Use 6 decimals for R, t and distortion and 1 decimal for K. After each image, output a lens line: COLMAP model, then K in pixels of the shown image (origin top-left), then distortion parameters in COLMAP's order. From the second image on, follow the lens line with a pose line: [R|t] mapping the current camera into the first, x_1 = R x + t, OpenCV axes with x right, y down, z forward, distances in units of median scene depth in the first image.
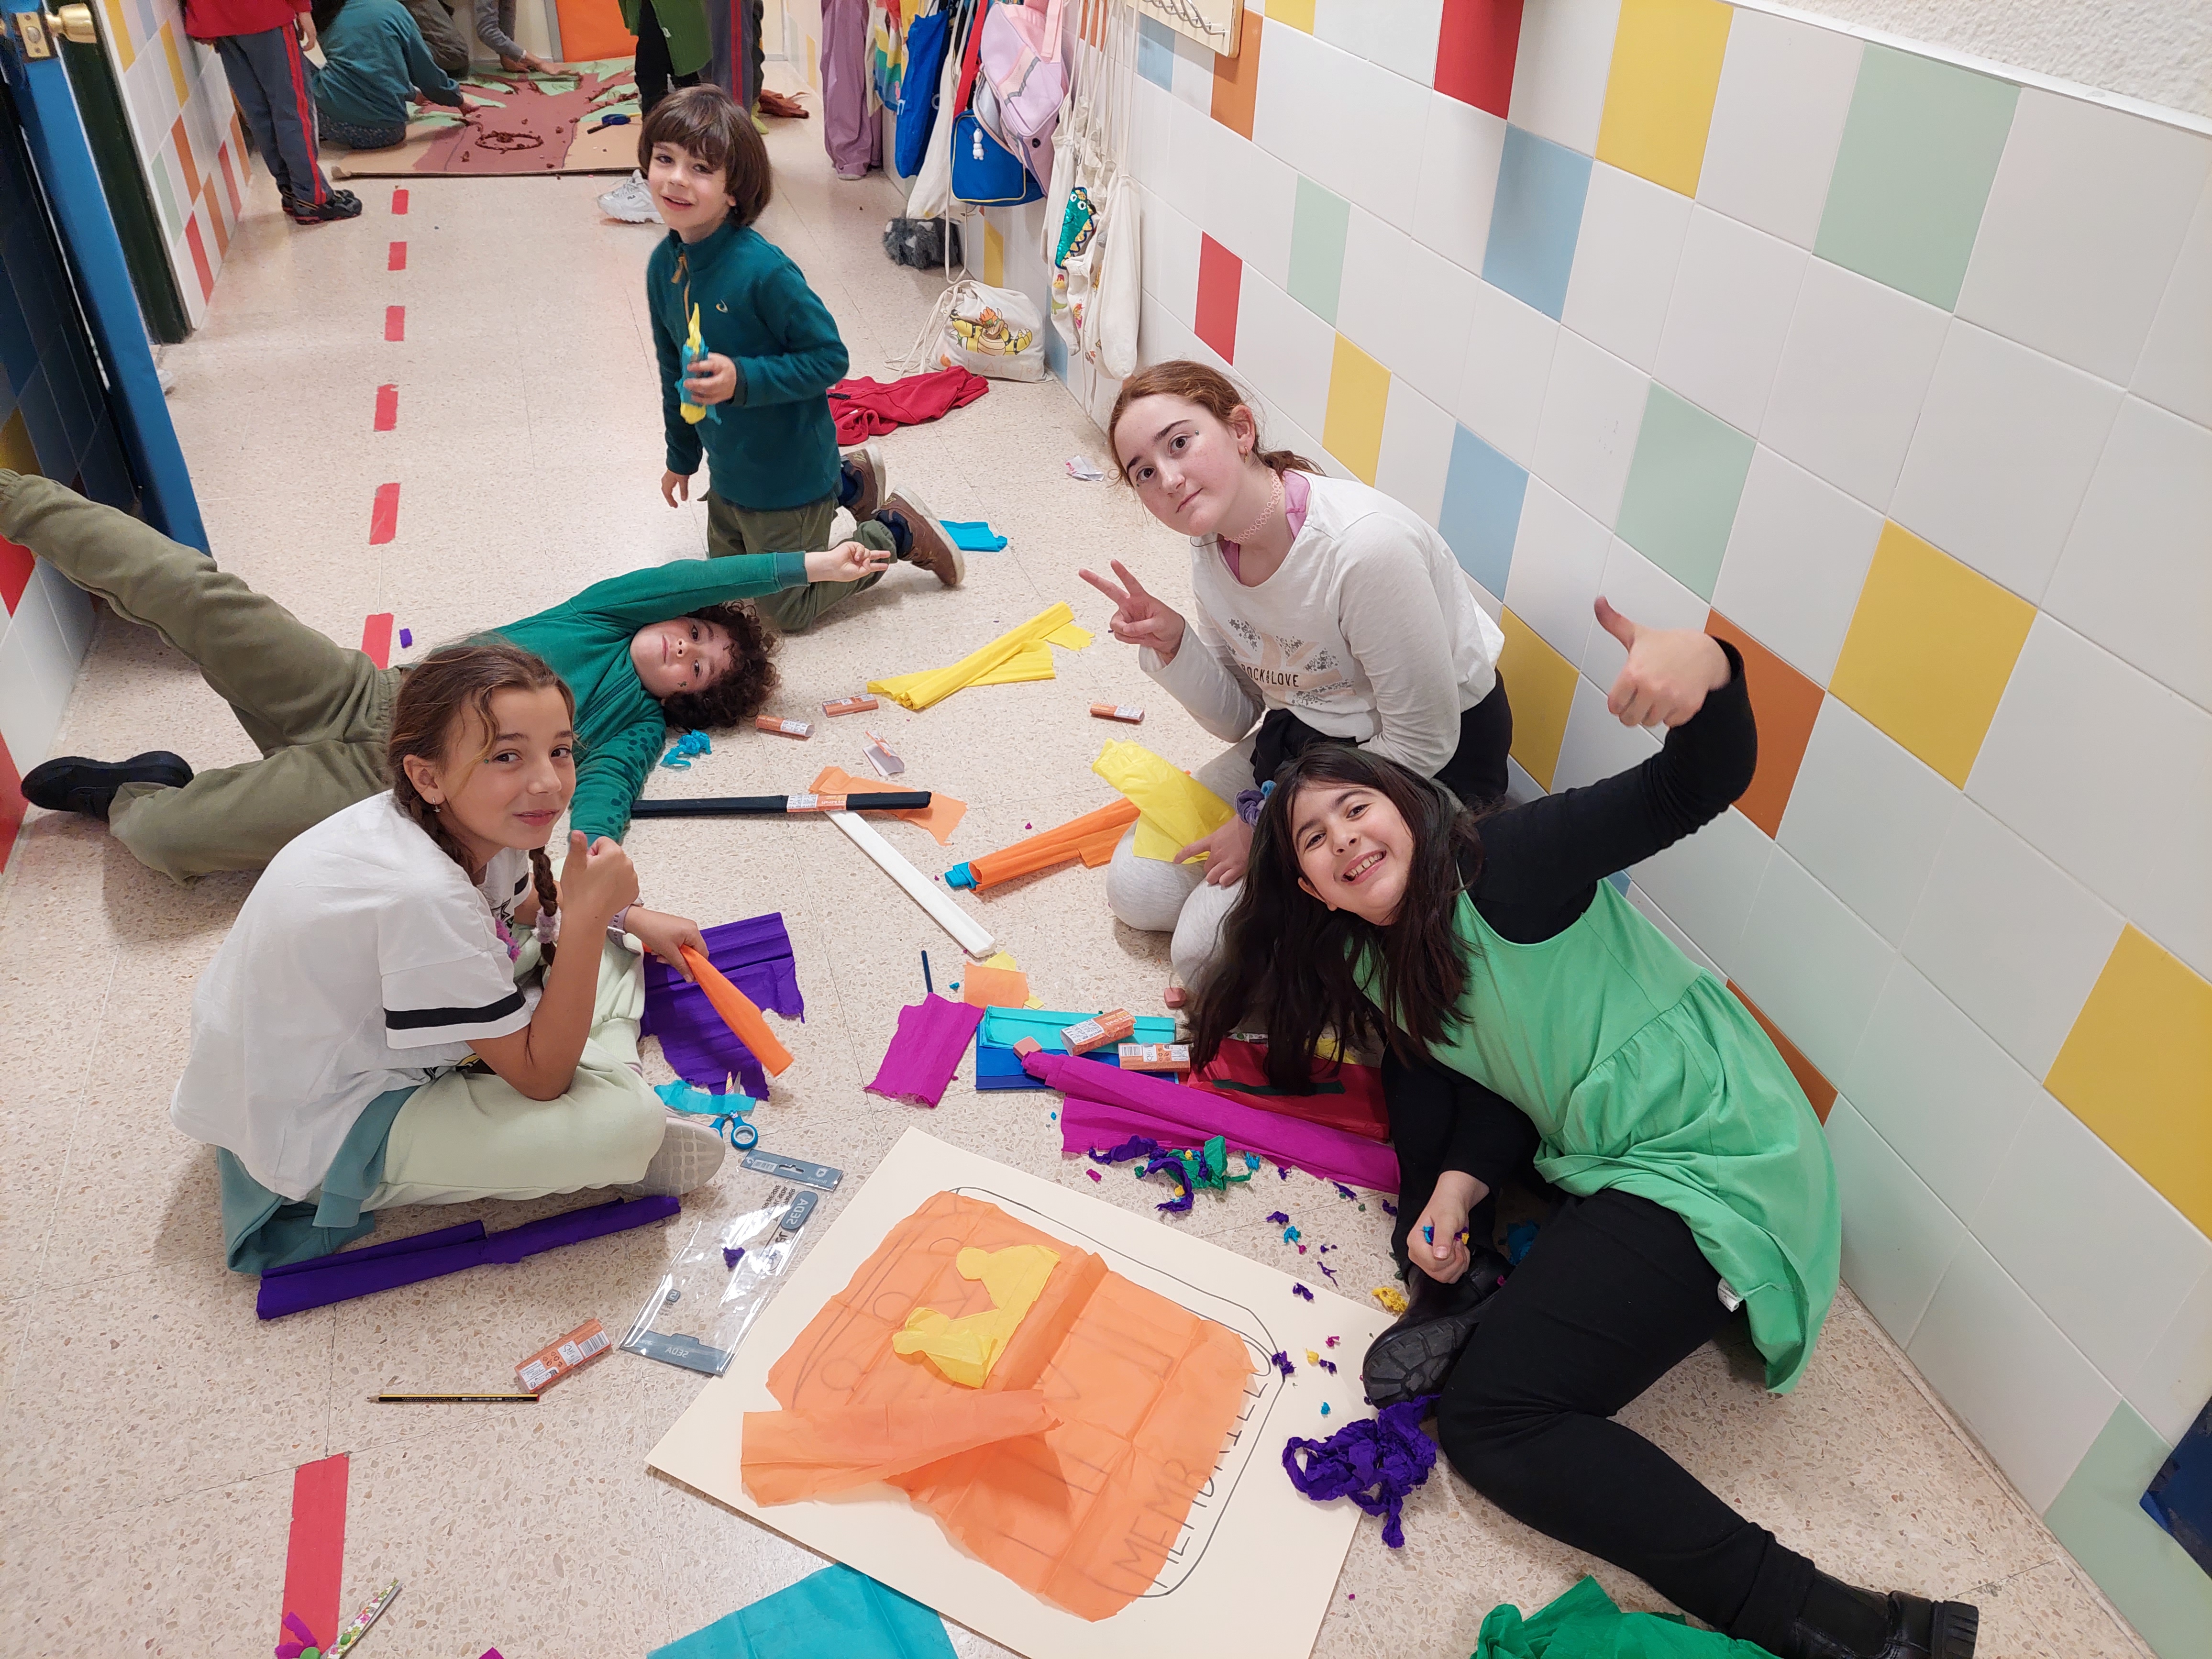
lens RADIAL K [[1567.8, 0, 1108.1], [0, 1567.8, 832.0], [0, 0, 1]] dist [0.058878, -0.062302]
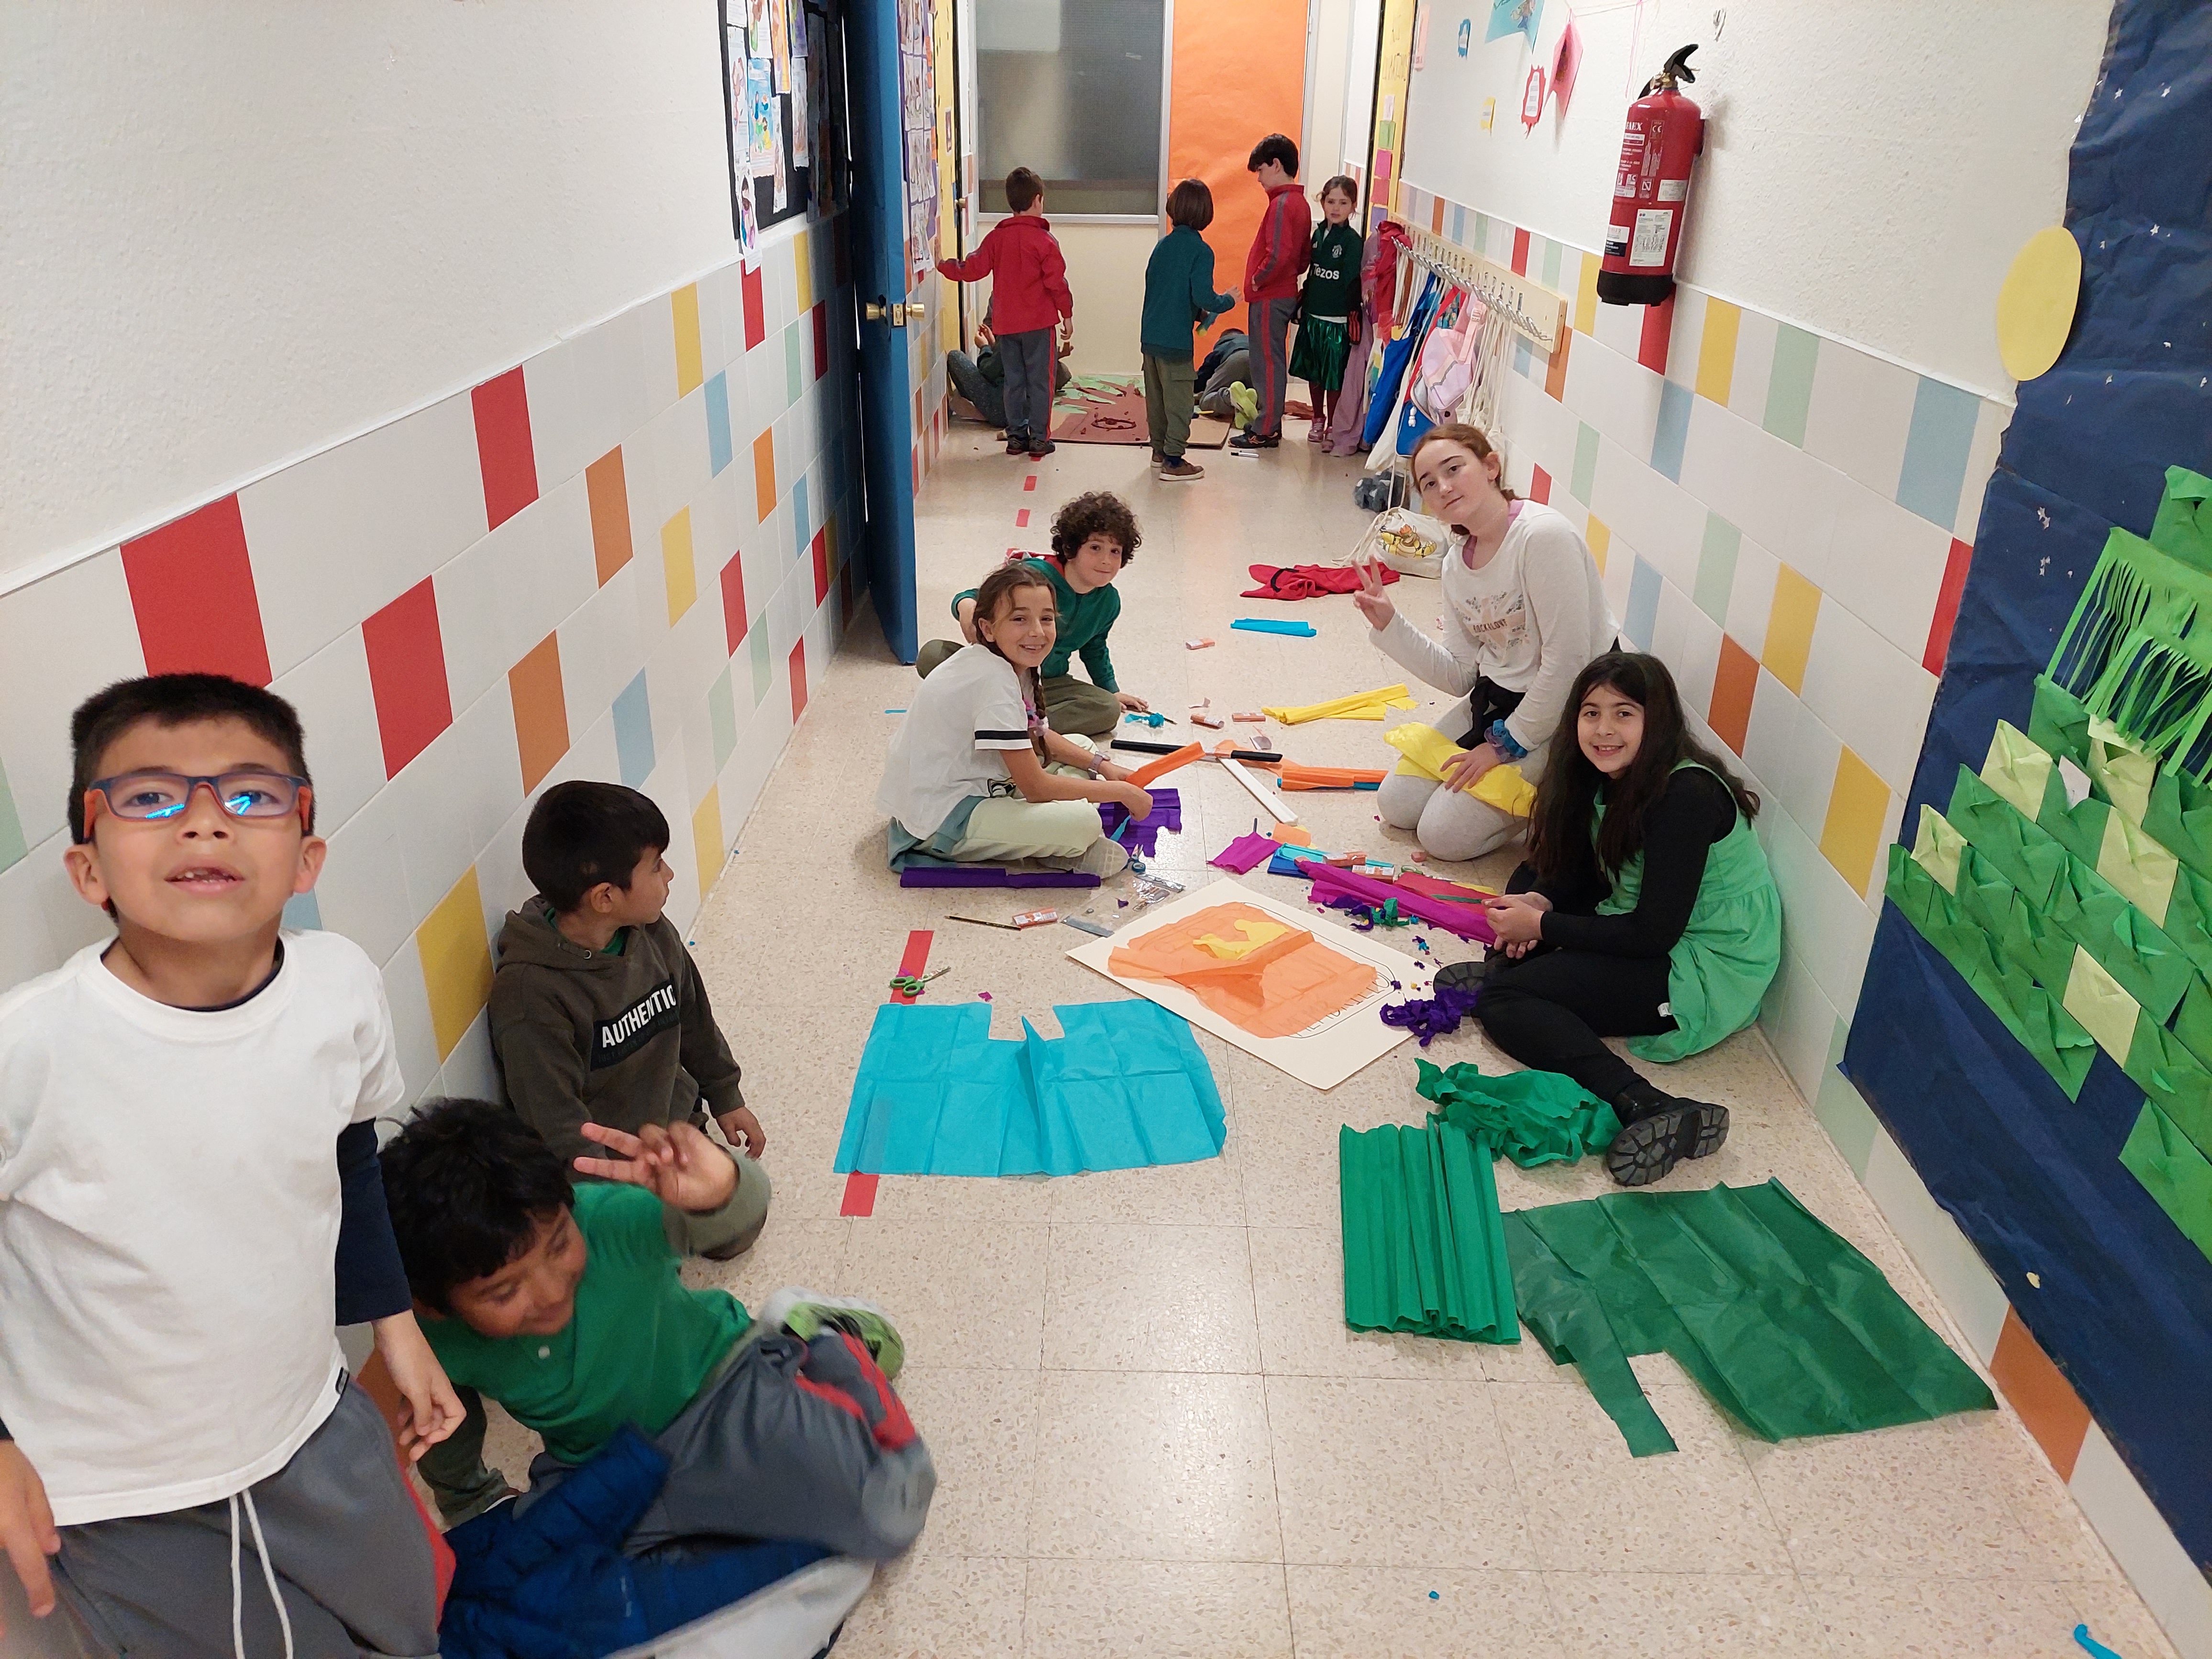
lens RADIAL K [[1567.8, 0, 1104.7], [0, 1567.8, 823.0], [0, 0, 1]] dist [0.058878, -0.062302]
pose [[0.943222, 0.117256, -0.310778, 0.284792], [-0.176256, 0.969715, -0.169073, 0.441382], [0.281541, 0.214250, 0.935324, -0.710032]]
